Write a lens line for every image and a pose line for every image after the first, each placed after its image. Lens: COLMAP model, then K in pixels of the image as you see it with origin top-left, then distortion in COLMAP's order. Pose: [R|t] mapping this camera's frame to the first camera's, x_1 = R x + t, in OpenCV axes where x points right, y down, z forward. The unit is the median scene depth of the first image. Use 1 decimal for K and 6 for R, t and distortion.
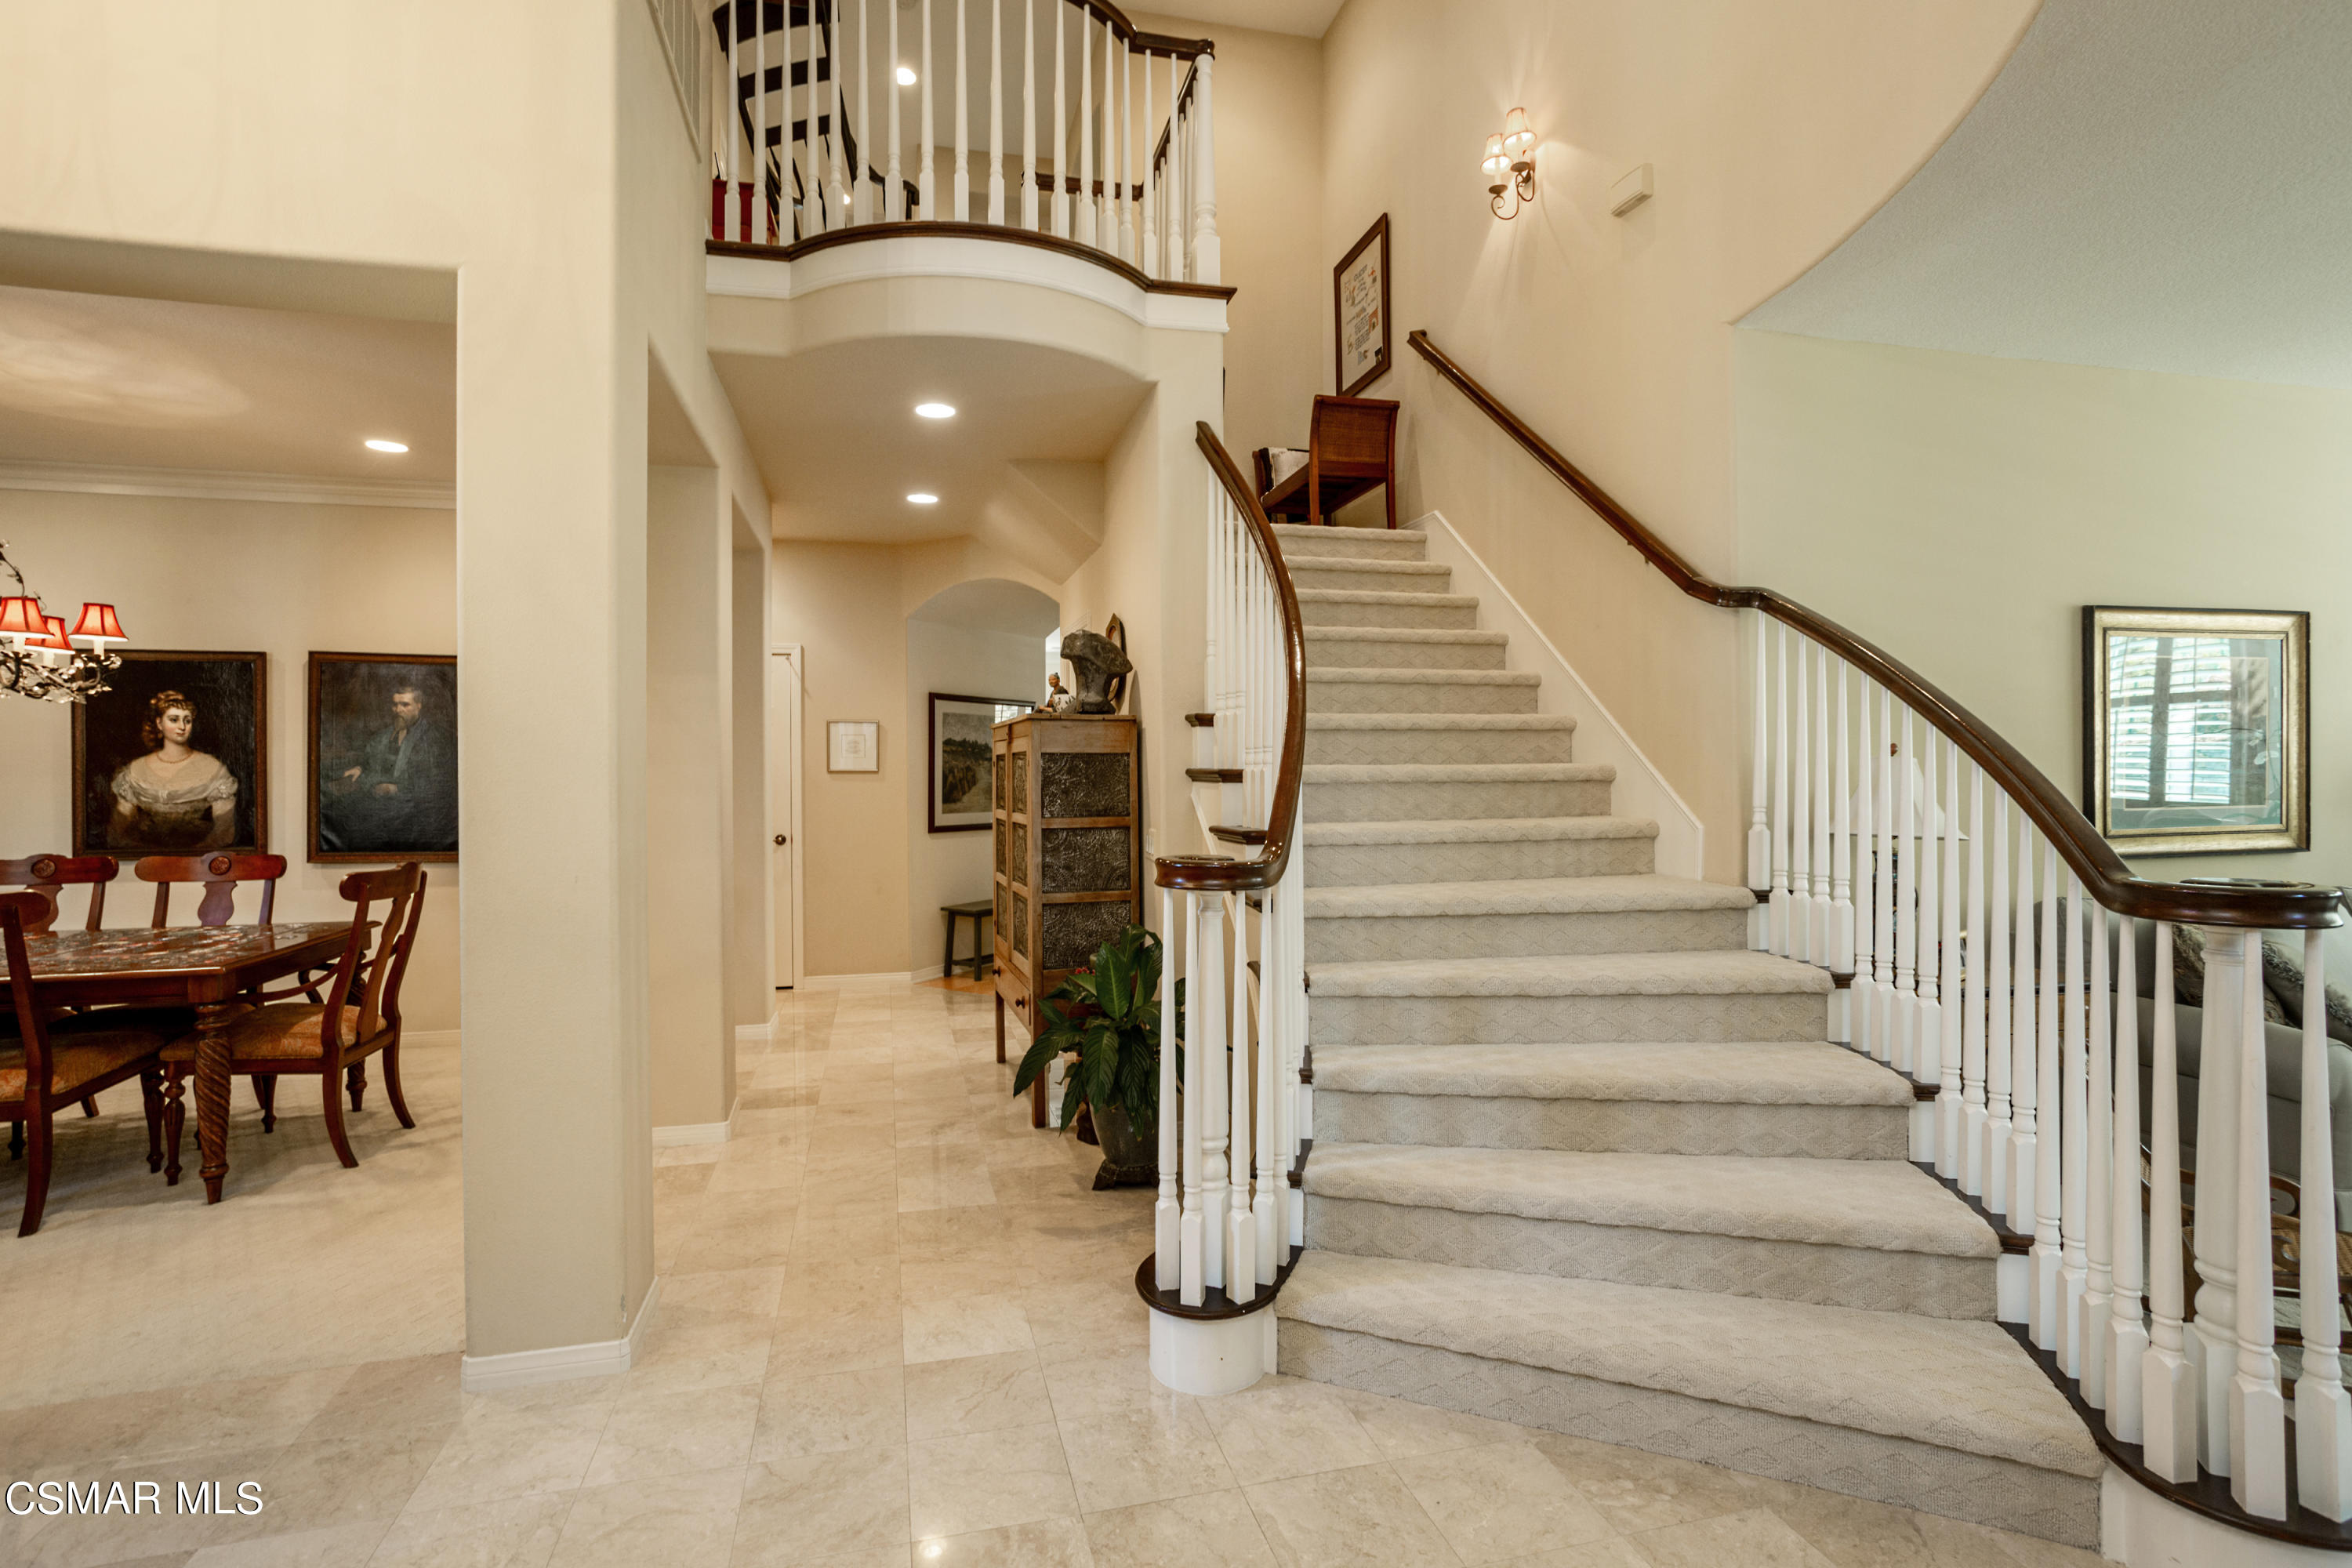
lens RADIAL K [[1159.7, 0, 1174.3], [0, 1159.7, 773.3], [0, 0, 1]] dist [-0.002570, 0.001187]
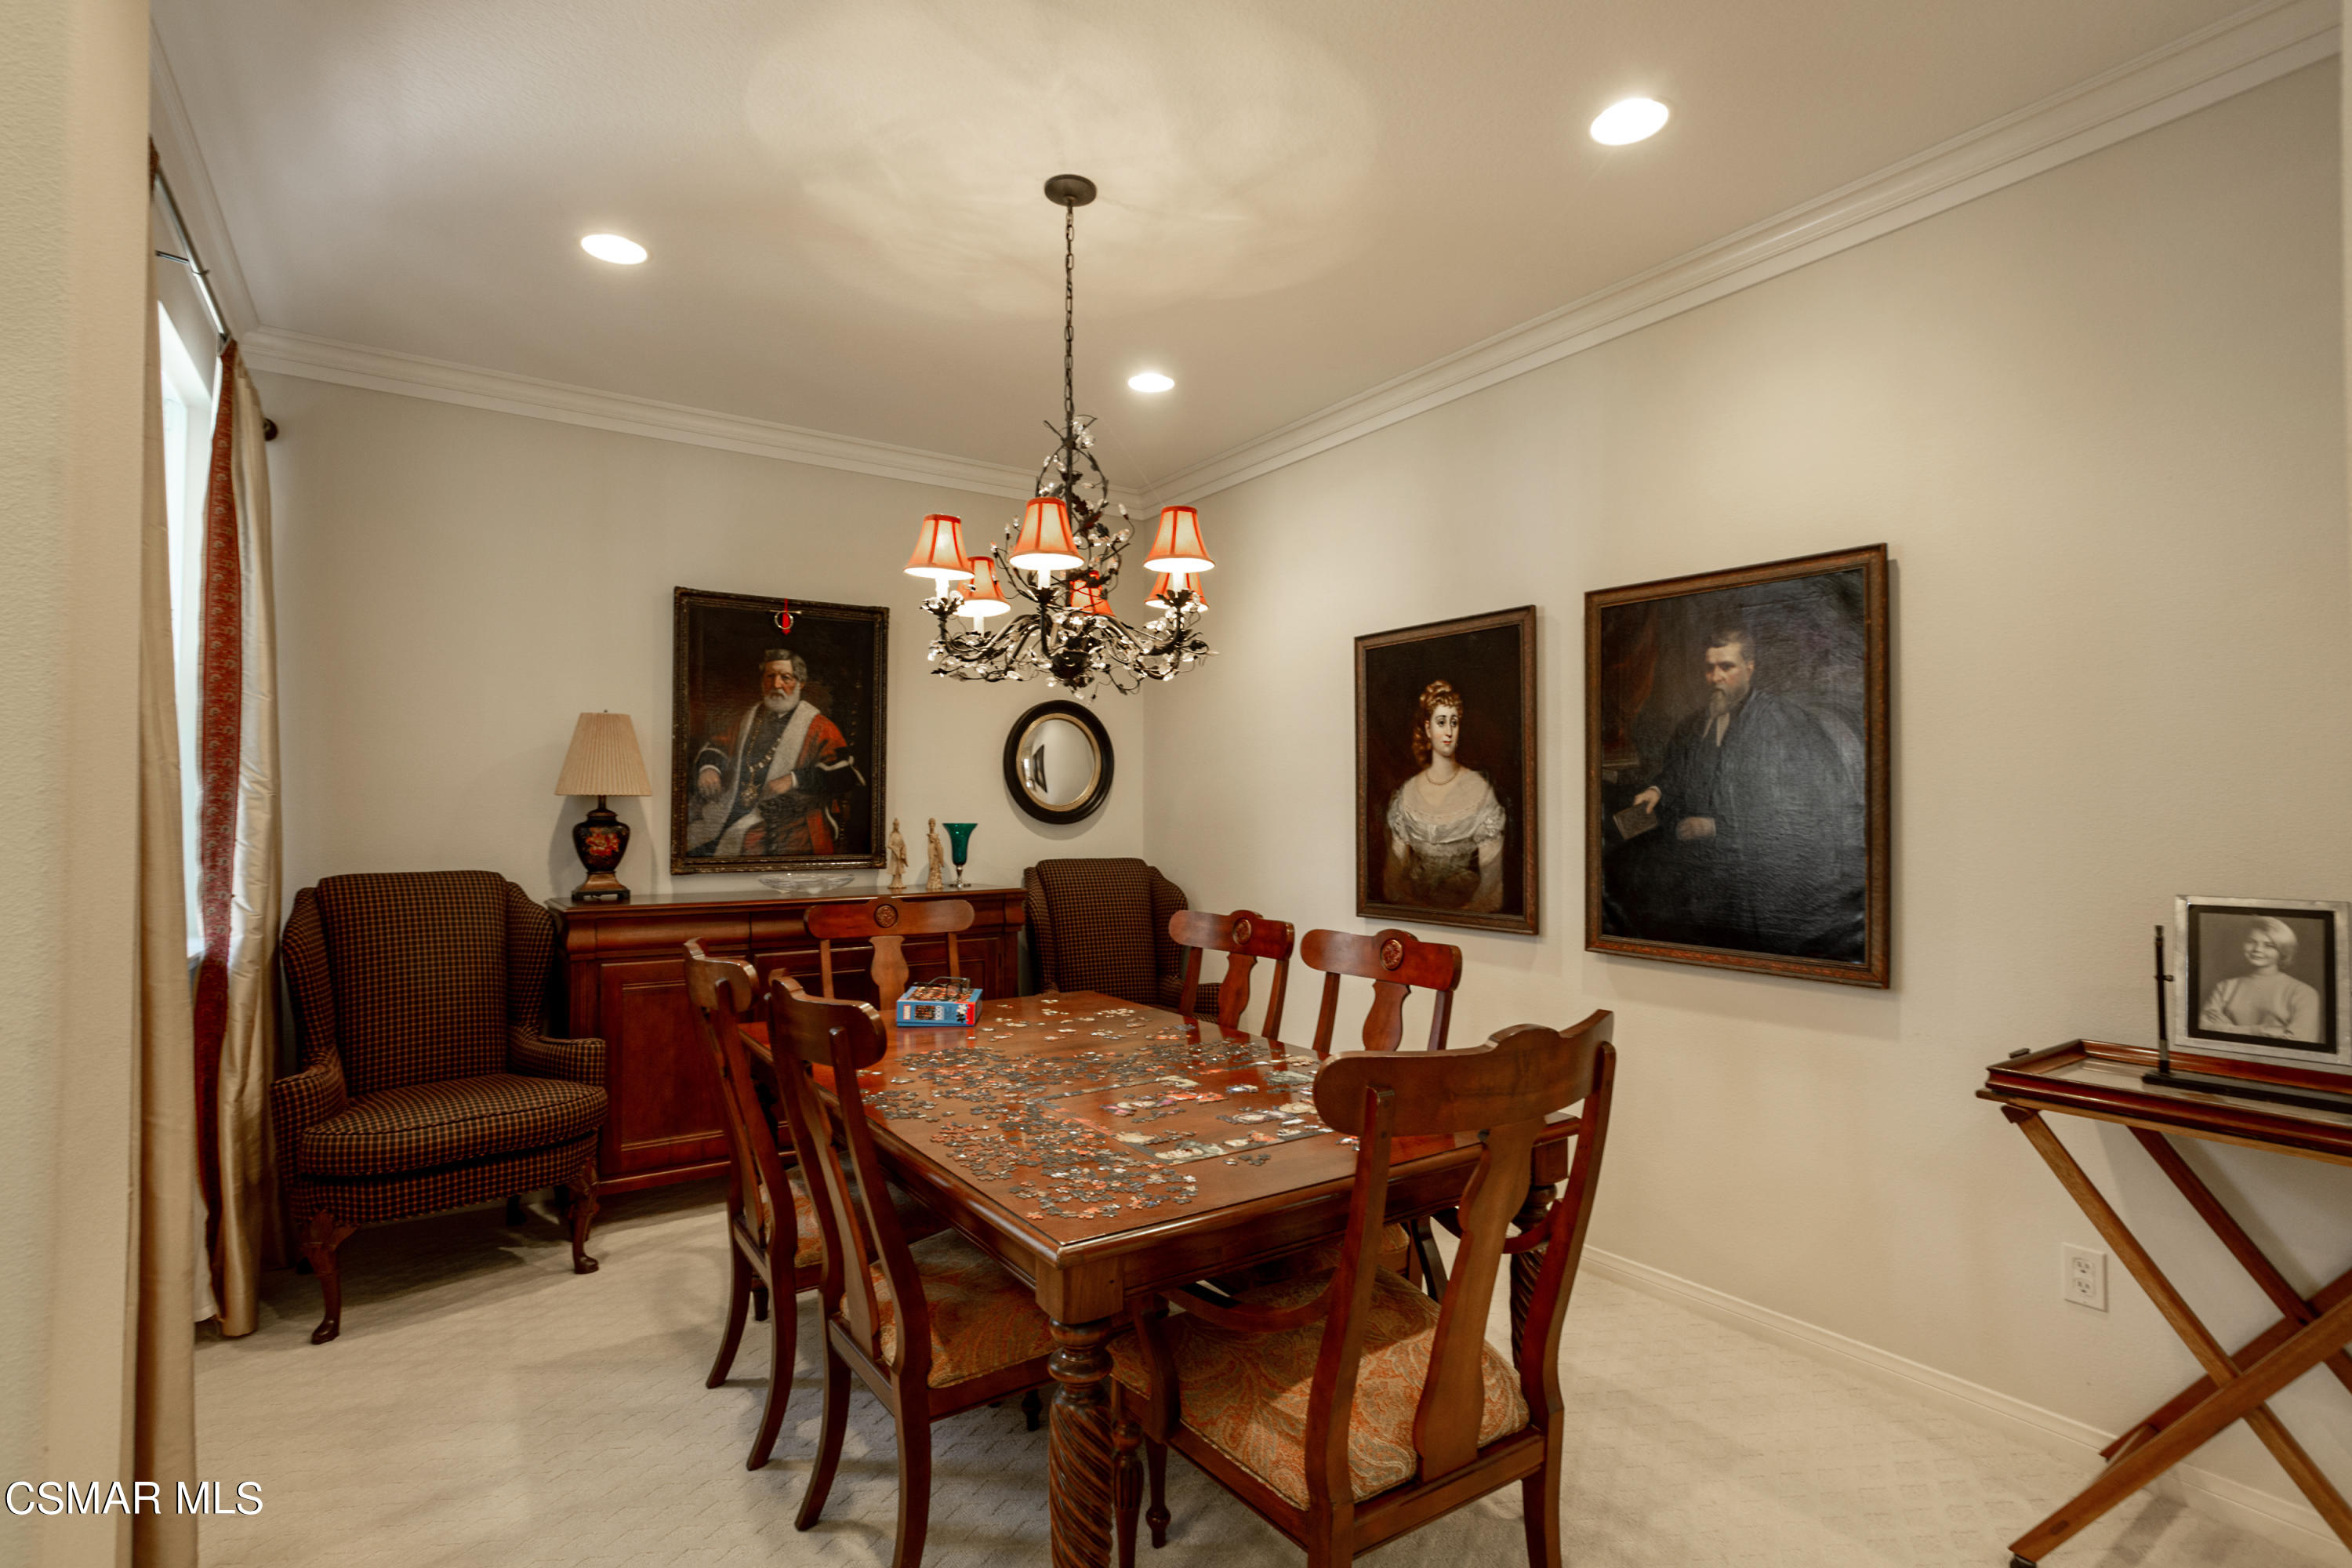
lens RADIAL K [[1159.7, 0, 1174.2], [0, 1159.7, 790.7], [0, 0, 1]] dist [-0.002570, 0.001187]
pose [[0.374316, -0.012646, -0.927215, -0.282296], [0.000575, 0.999910, -0.013405, 0.003644], [0.927301, 0.004485, 0.374290, 0.593116]]
